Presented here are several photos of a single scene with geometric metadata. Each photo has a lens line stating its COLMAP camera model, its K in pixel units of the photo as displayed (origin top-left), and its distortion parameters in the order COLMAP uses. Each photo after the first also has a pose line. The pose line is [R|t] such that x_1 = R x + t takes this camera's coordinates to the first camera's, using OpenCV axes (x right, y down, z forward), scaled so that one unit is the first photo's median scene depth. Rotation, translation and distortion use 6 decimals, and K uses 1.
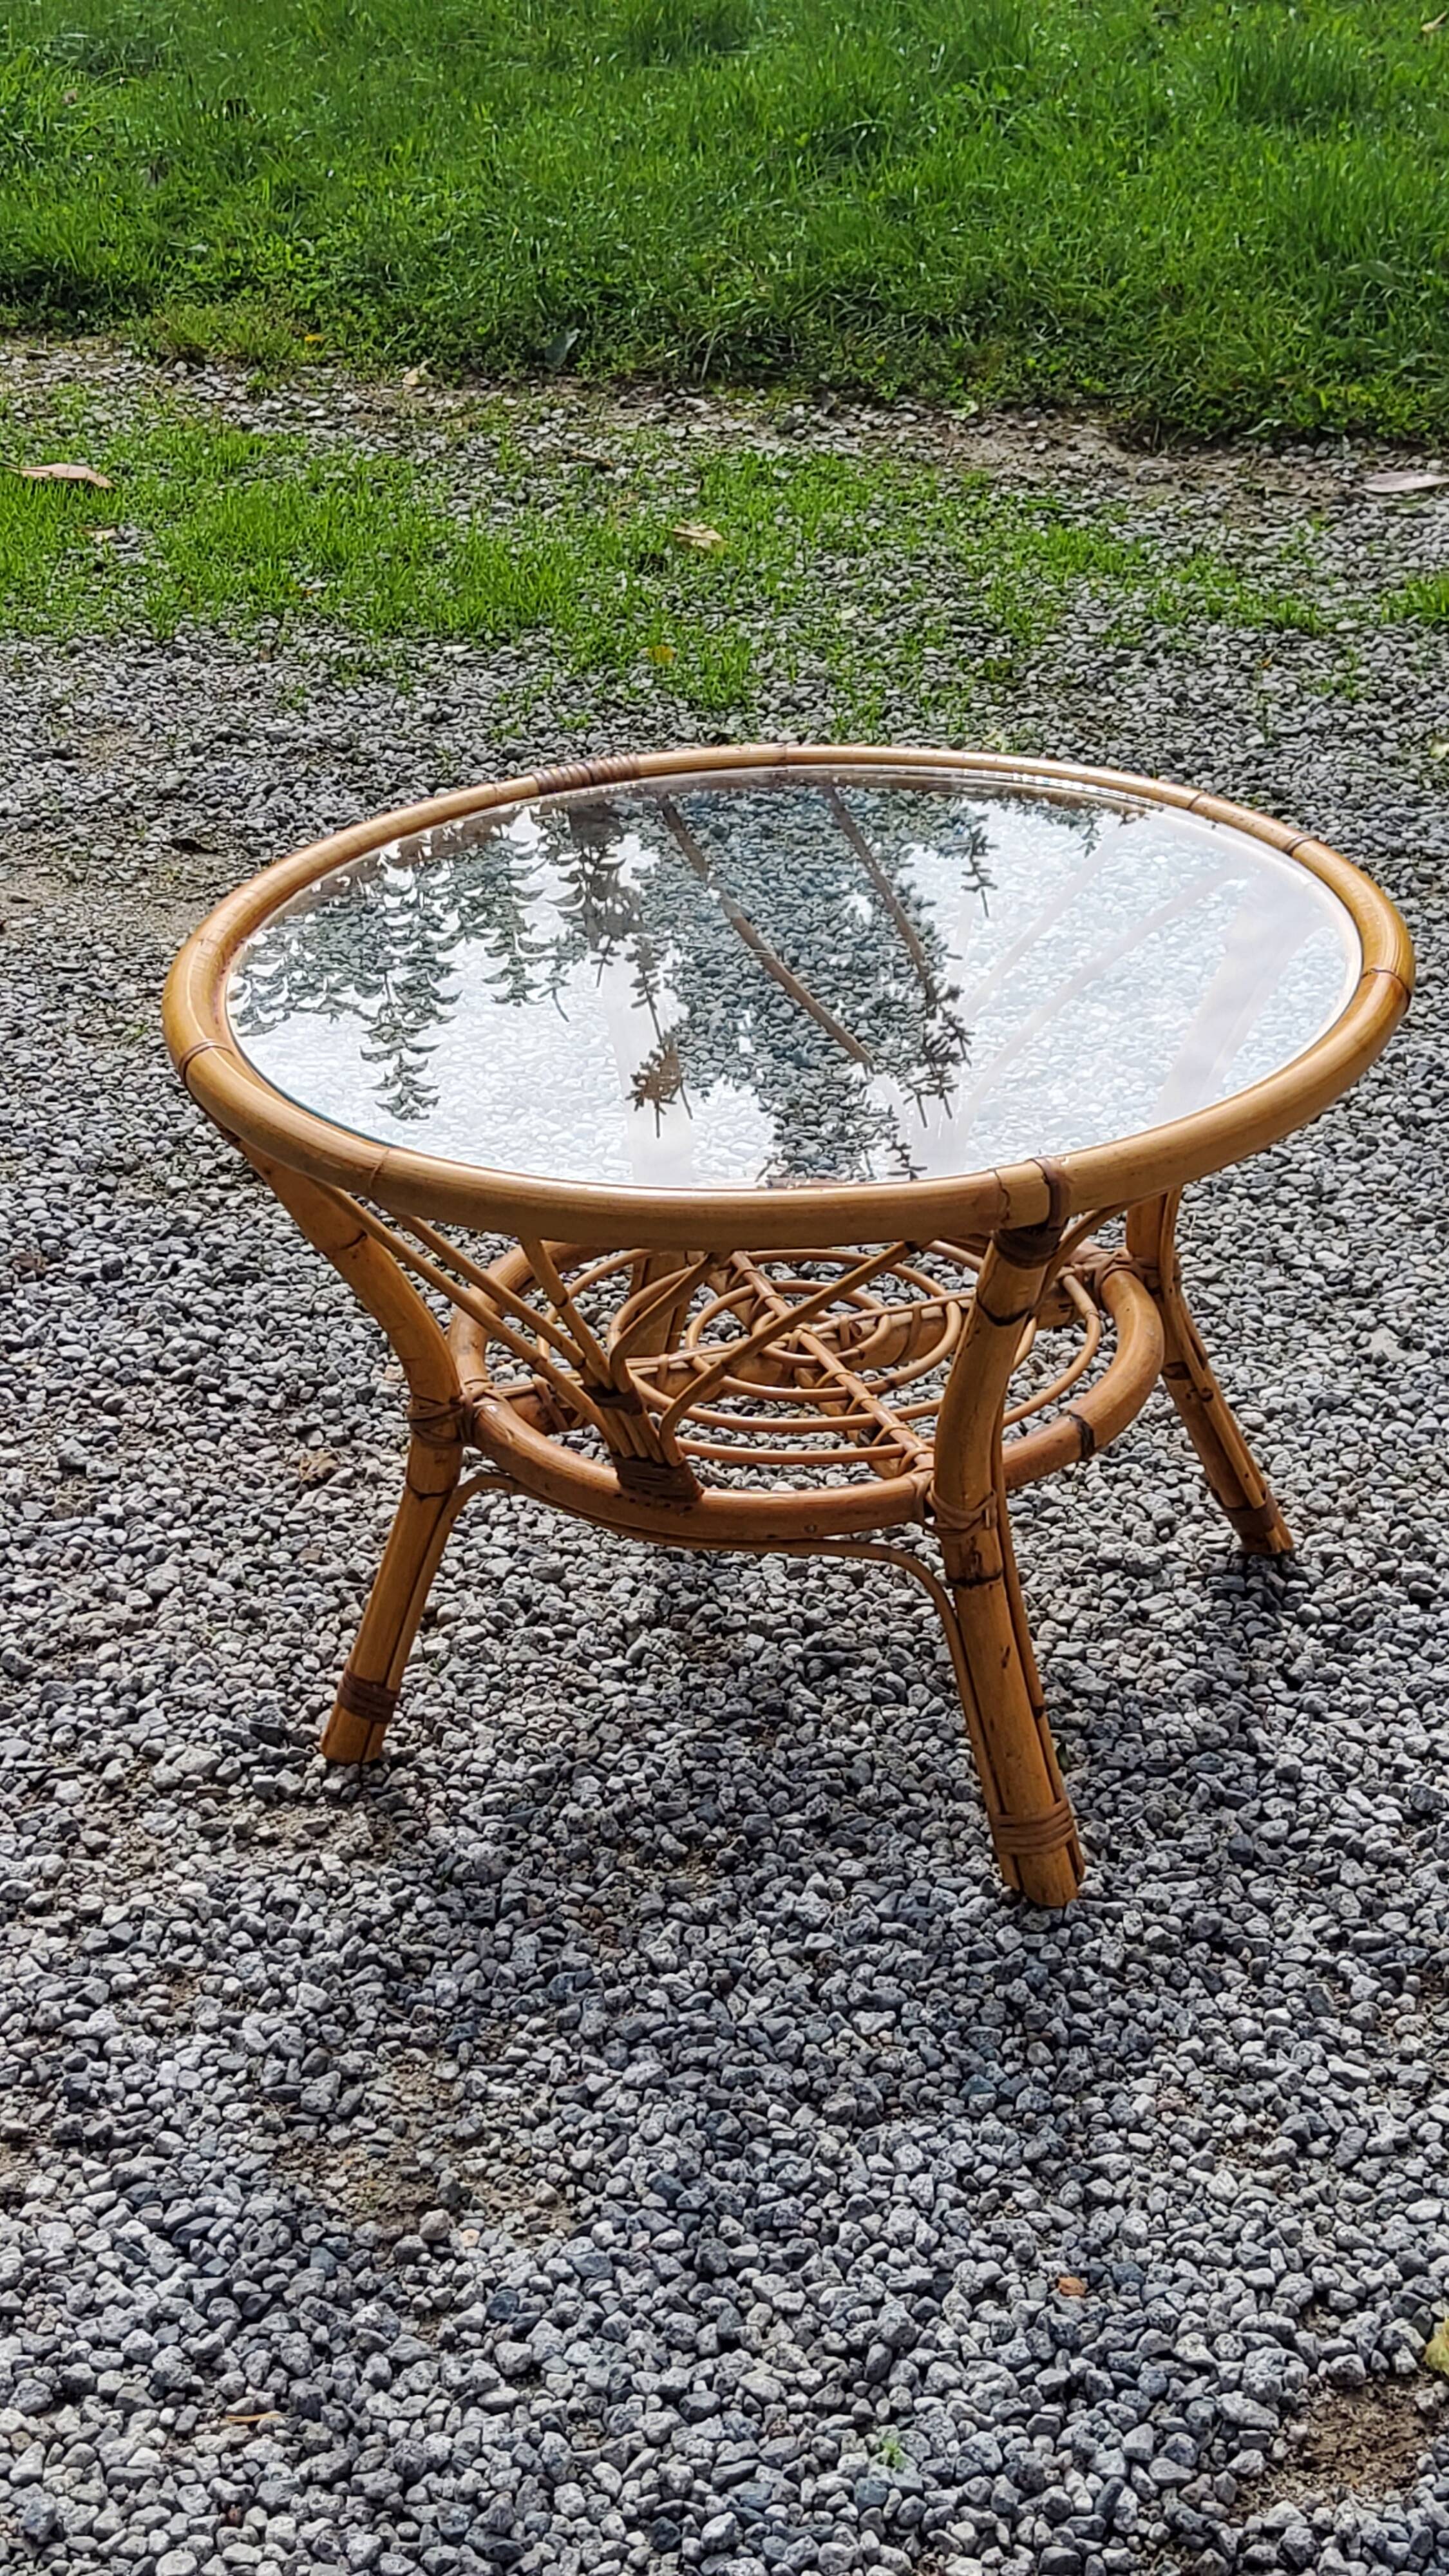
lens RADIAL K [[3853.4, 0, 727.0], [0, 3853.4, 1301.8], [0, 0, 1]] dist [0.118130, 0.000000]
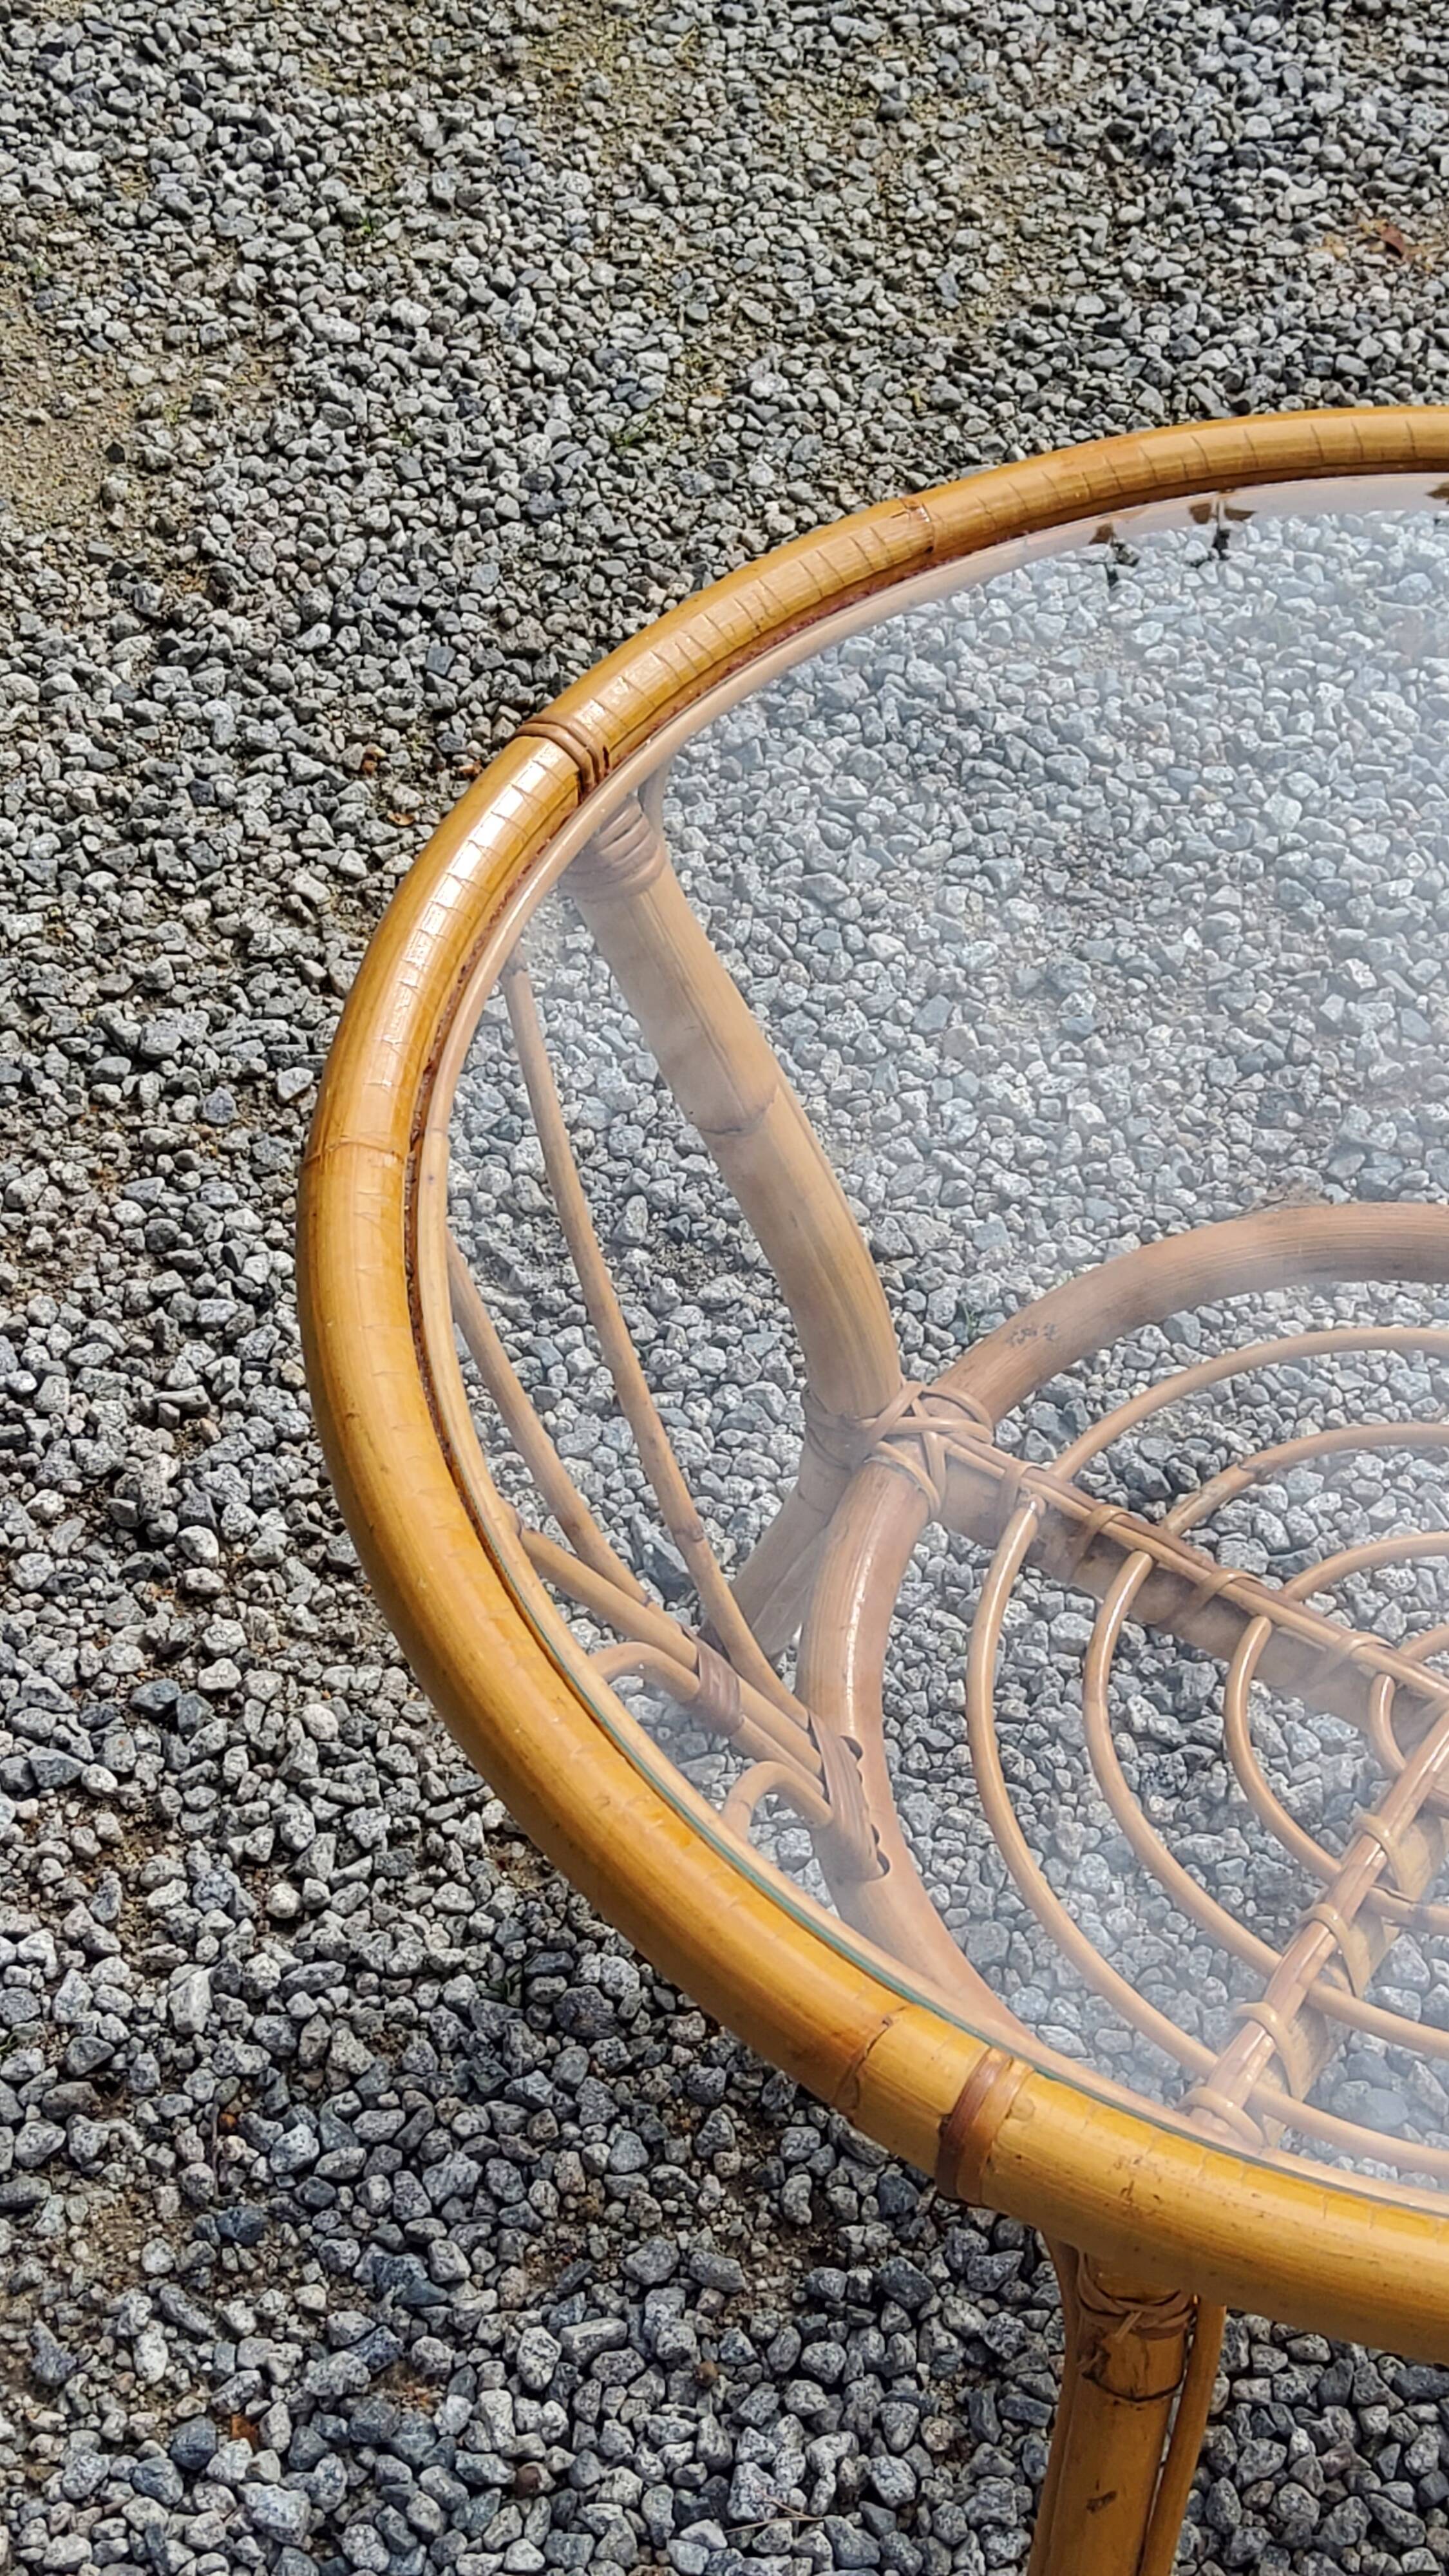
lens RADIAL K [[3853.4, 0, 738.4], [0, 3853.4, 1278.6], [0, 0, 1]] dist [0.118130, 0.000000]
pose [[0.597268, 0.630625, -0.495563, 0.194426], [-0.394410, 0.768943, 0.503157, -0.279499], [0.698363, -0.105065, 0.707990, 0.570851]]
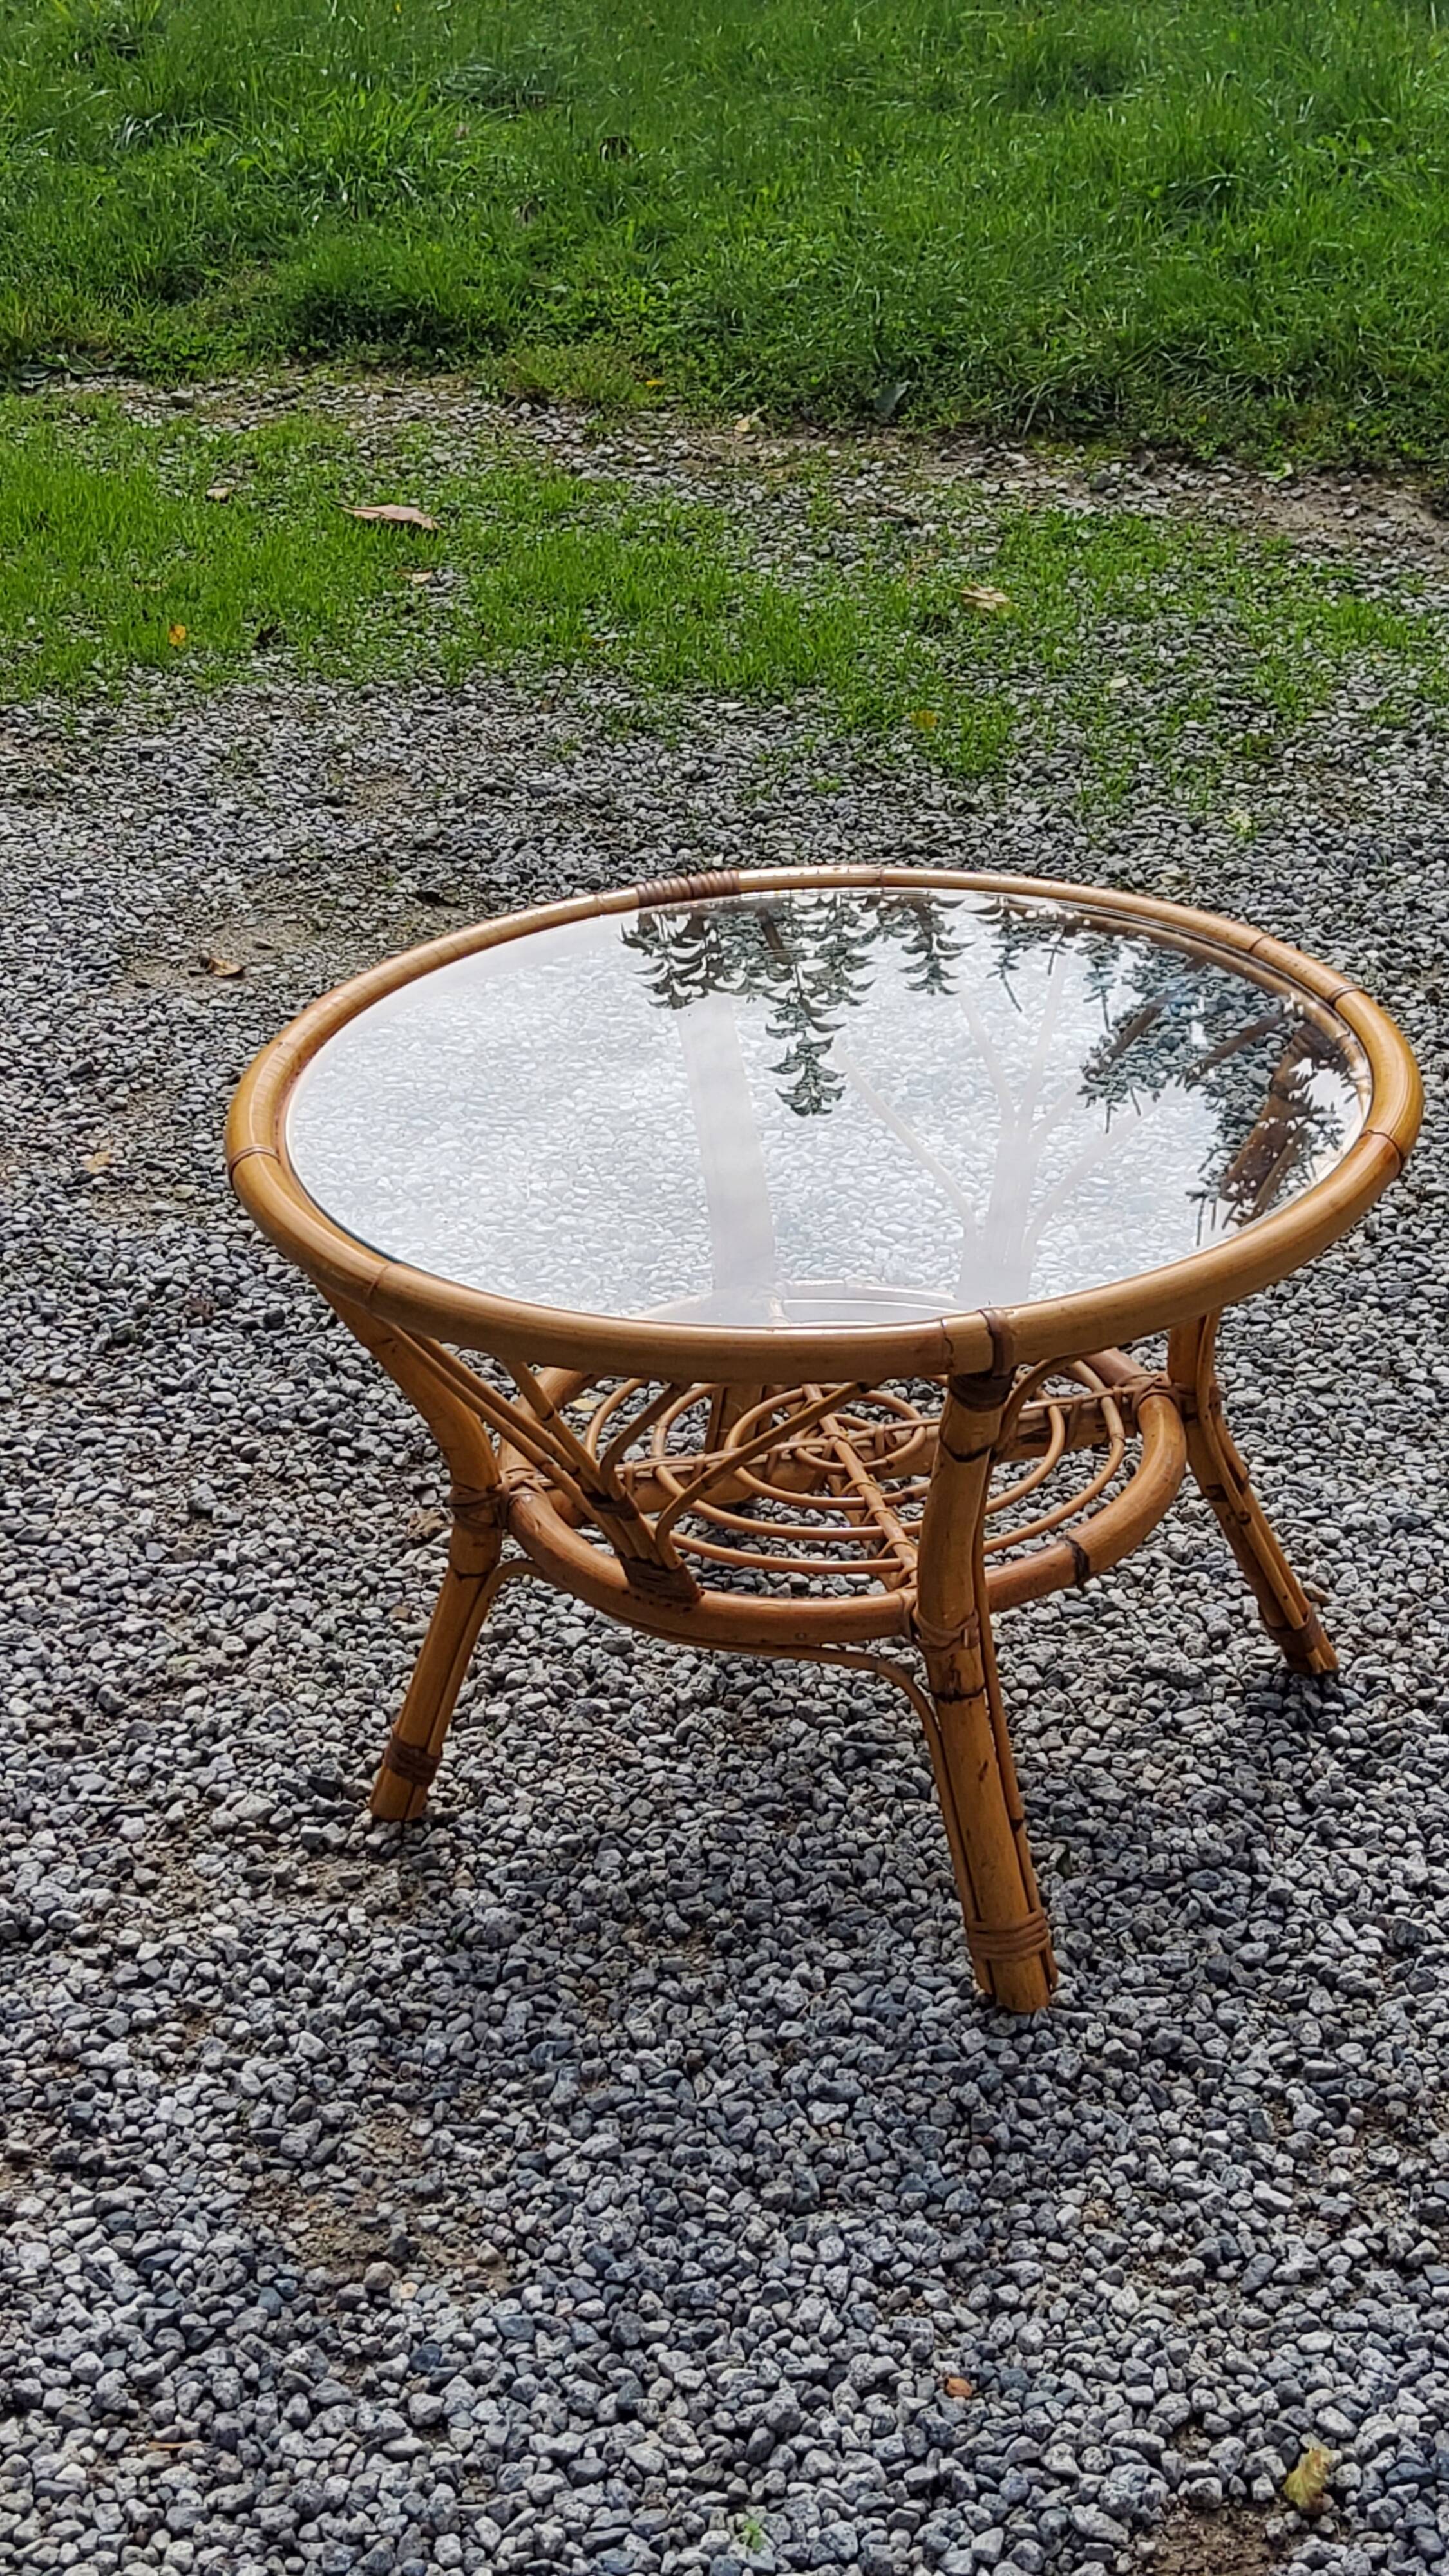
lens RADIAL K [[3853.4, 0, 728.4], [0, 3853.4, 1310.4], [0, 0, 1]] dist [0.118130, 0.000000]
pose [[0.991377, 0.054450, -0.119196, 0.115937], [-0.053460, 0.998504, 0.011485, -0.038338], [0.119643, -0.005014, 0.992804, -0.039250]]
